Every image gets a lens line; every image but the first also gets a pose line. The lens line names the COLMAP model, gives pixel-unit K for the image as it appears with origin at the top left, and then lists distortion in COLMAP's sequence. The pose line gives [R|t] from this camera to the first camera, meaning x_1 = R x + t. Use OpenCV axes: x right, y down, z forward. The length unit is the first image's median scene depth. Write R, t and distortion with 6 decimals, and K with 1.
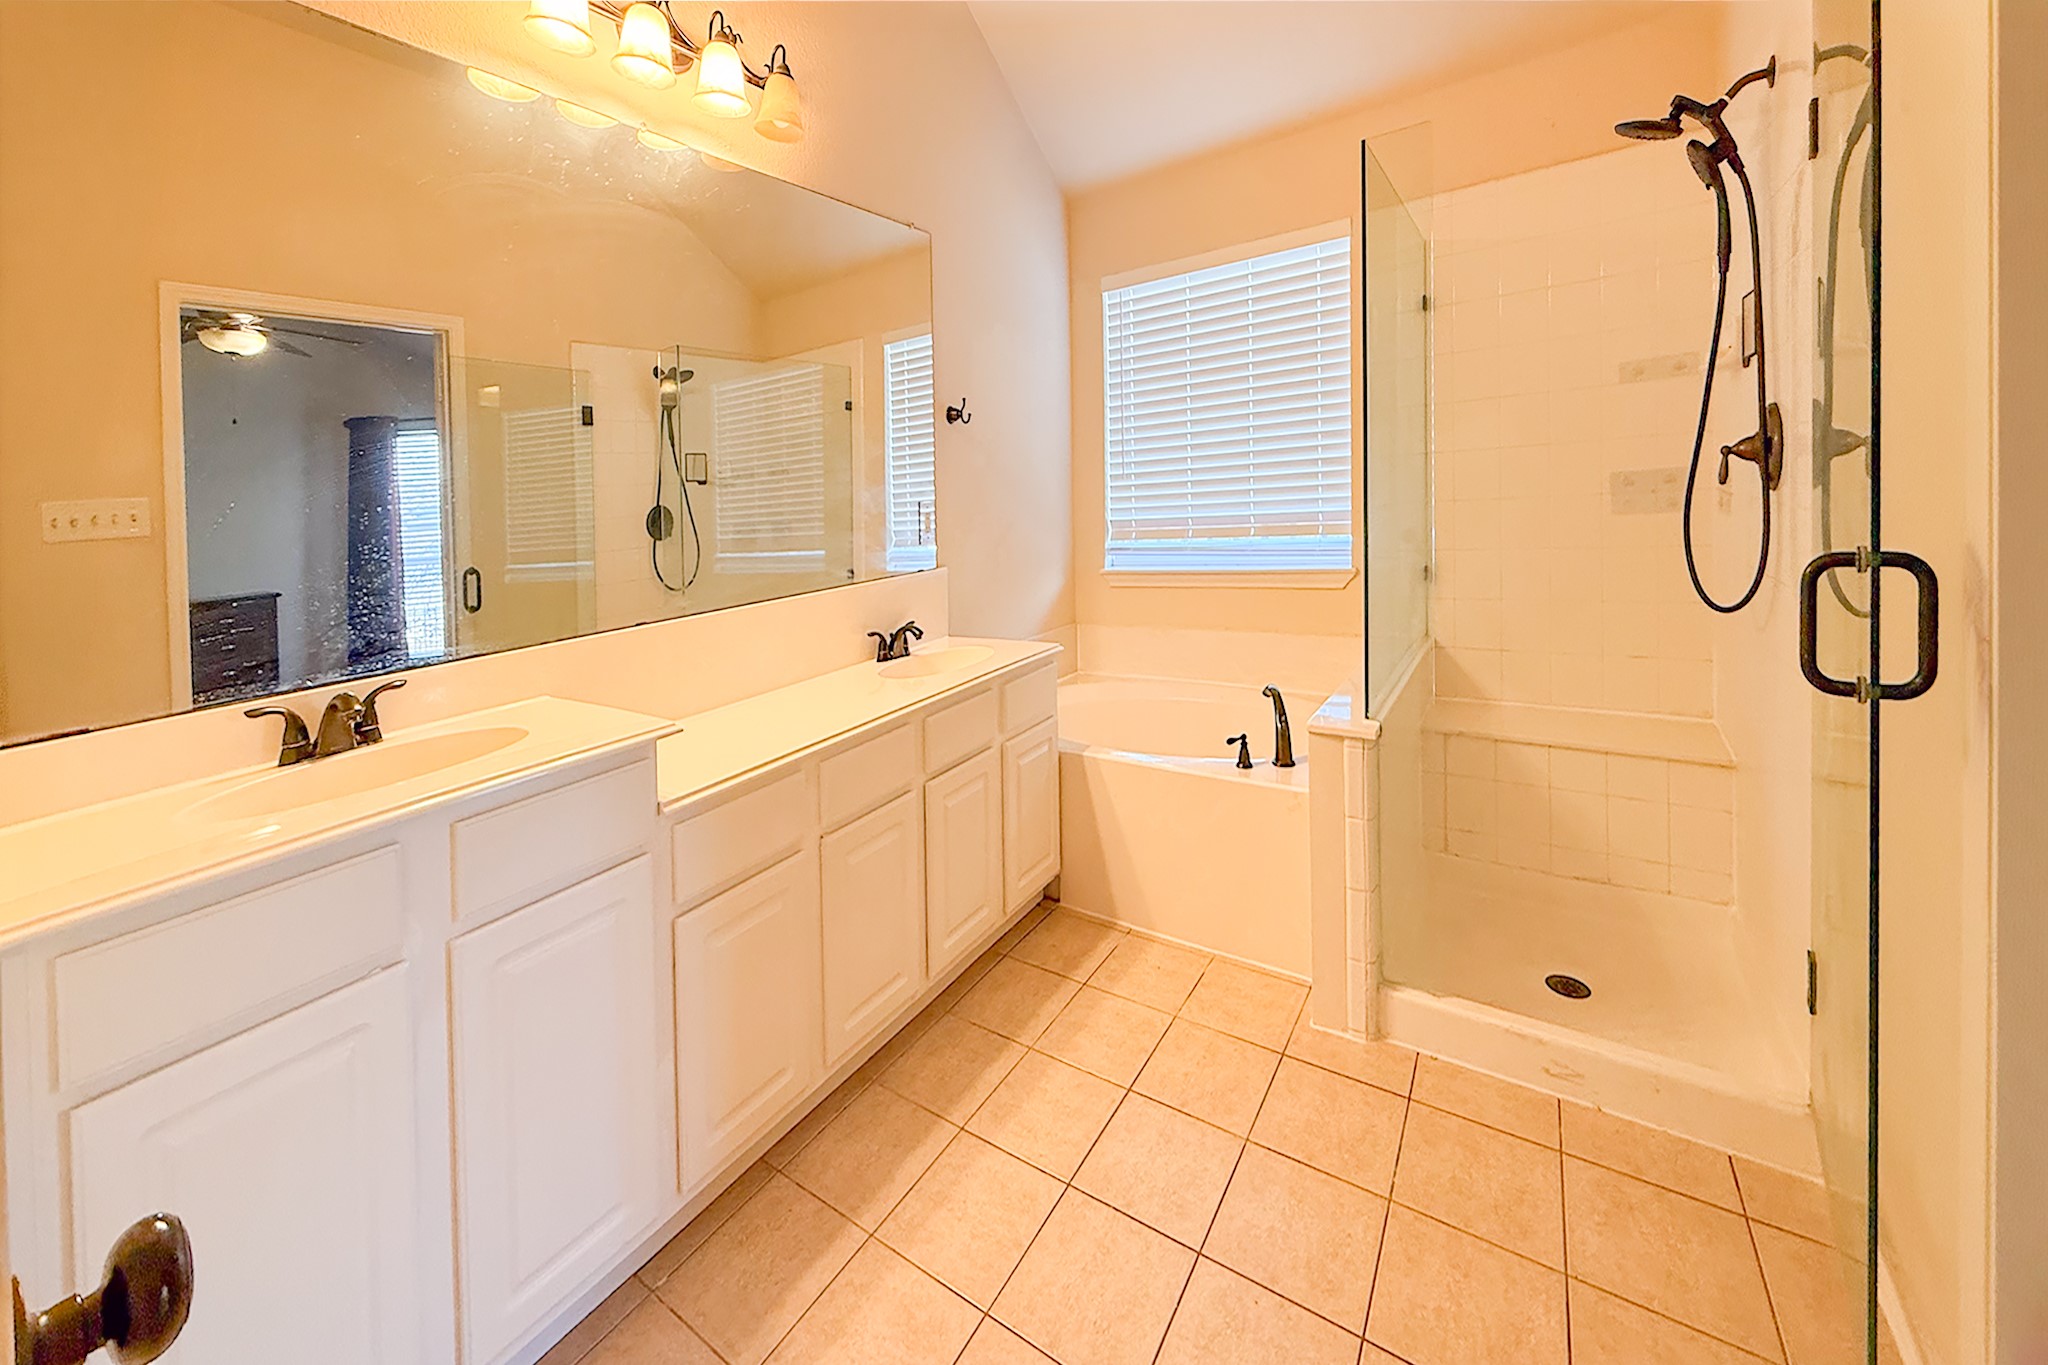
lens RADIAL K [[828.5, 0, 1030.8], [0, 828.5, 630.6], [0, 0, 1]] dist [0.000794, 0.000084]
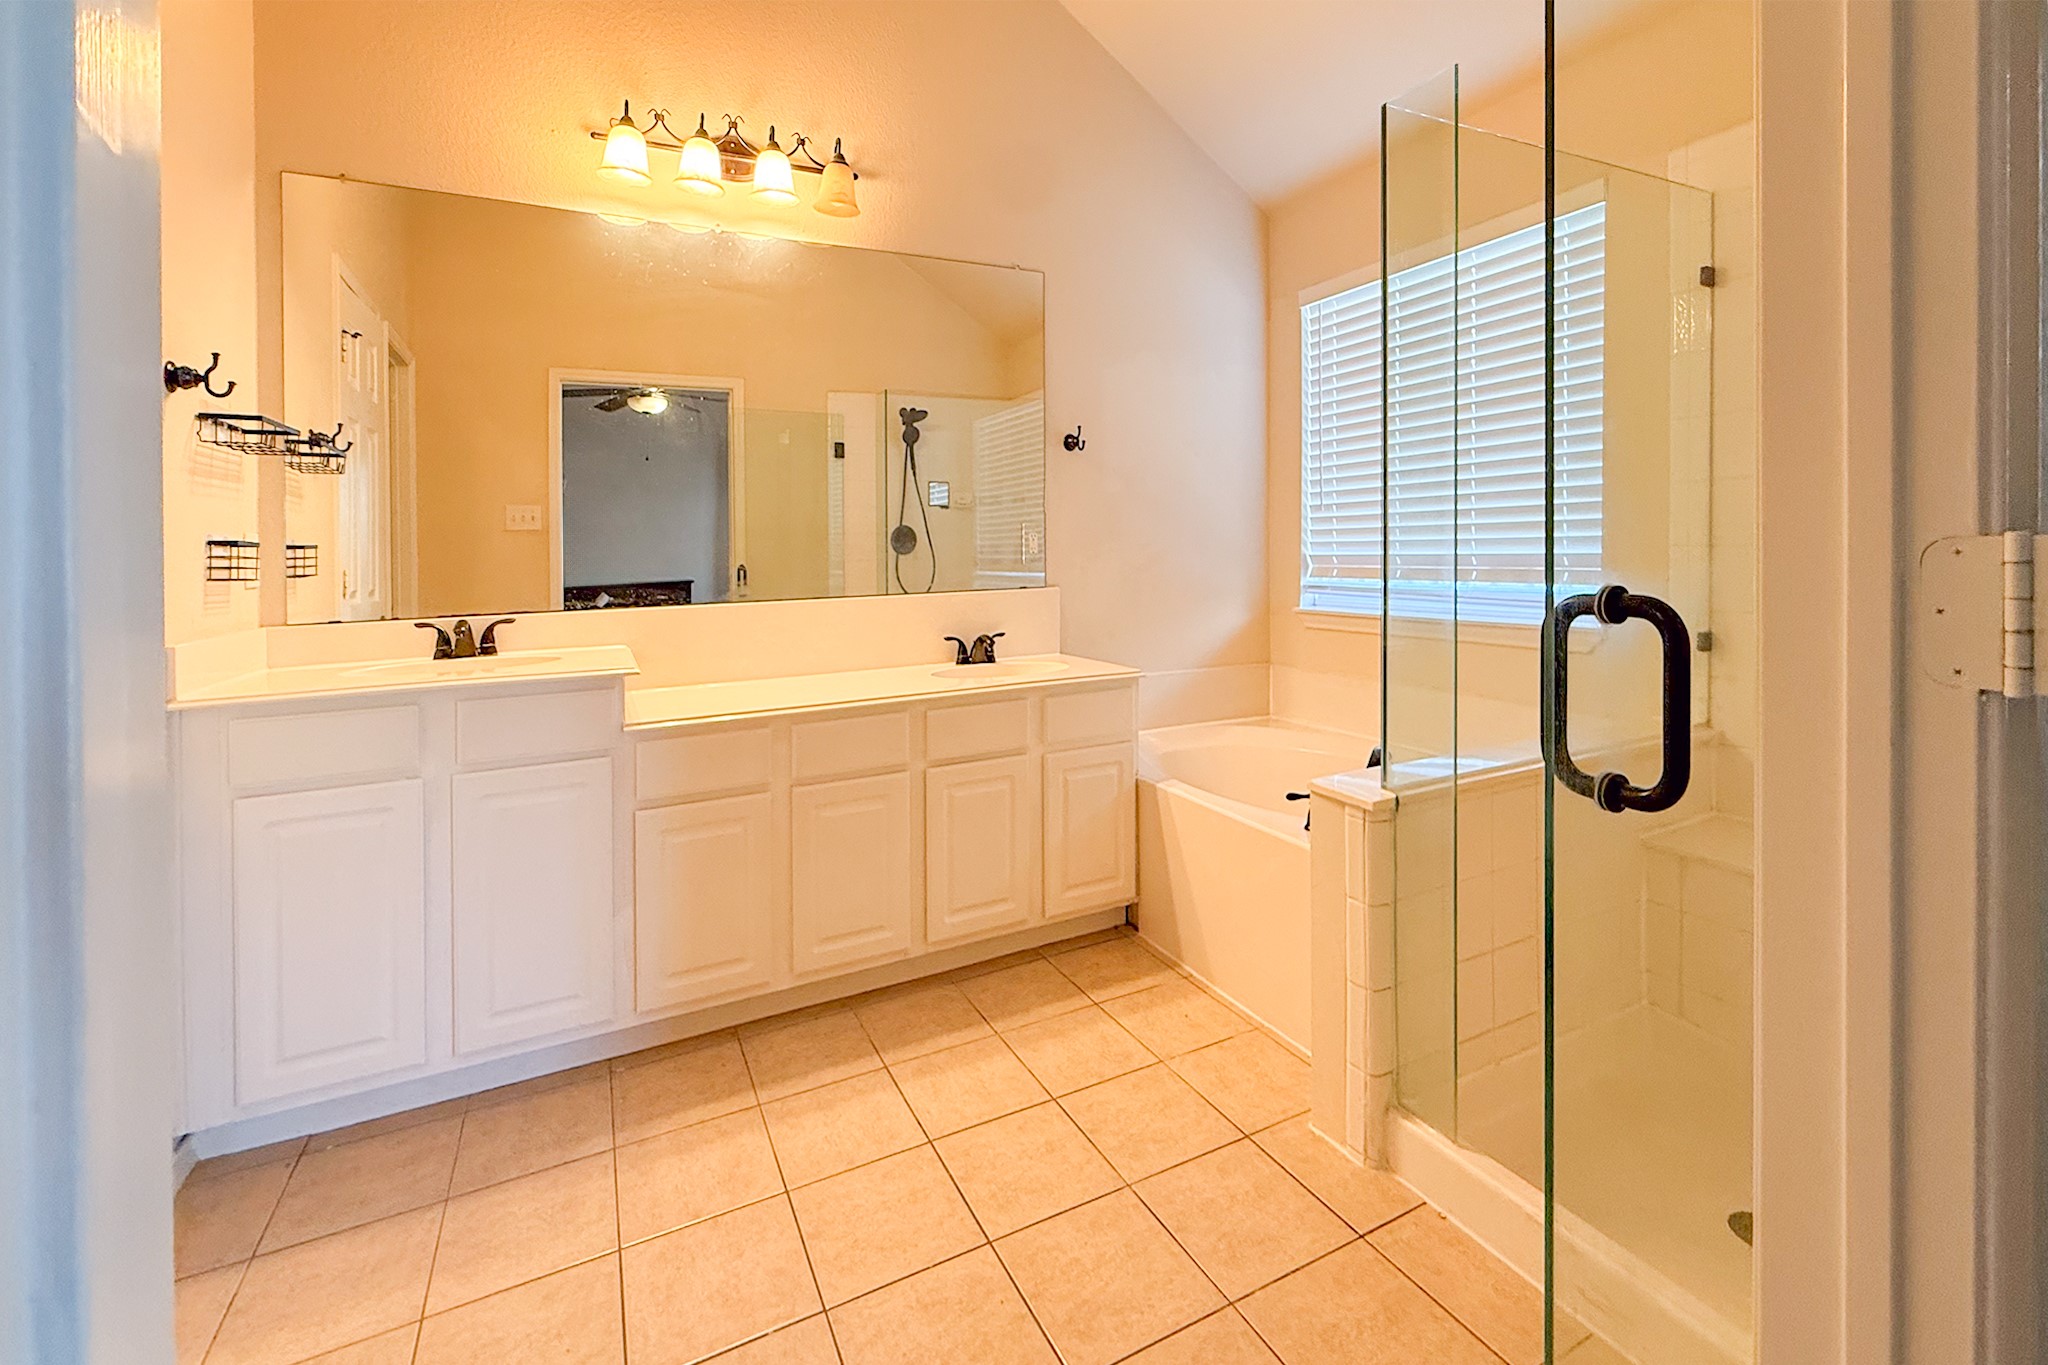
lens RADIAL K [[832.2, 0, 1024.8], [0, 832.2, 676.6], [0, 0, 1]] dist [0.000101, 0.000010]
pose [[0.860762, 0.115217, -0.495796, 0.464784], [-0.110959, 0.993093, 0.038146, 0.000996], [0.496767, 0.022178, 0.867601, 0.069038]]
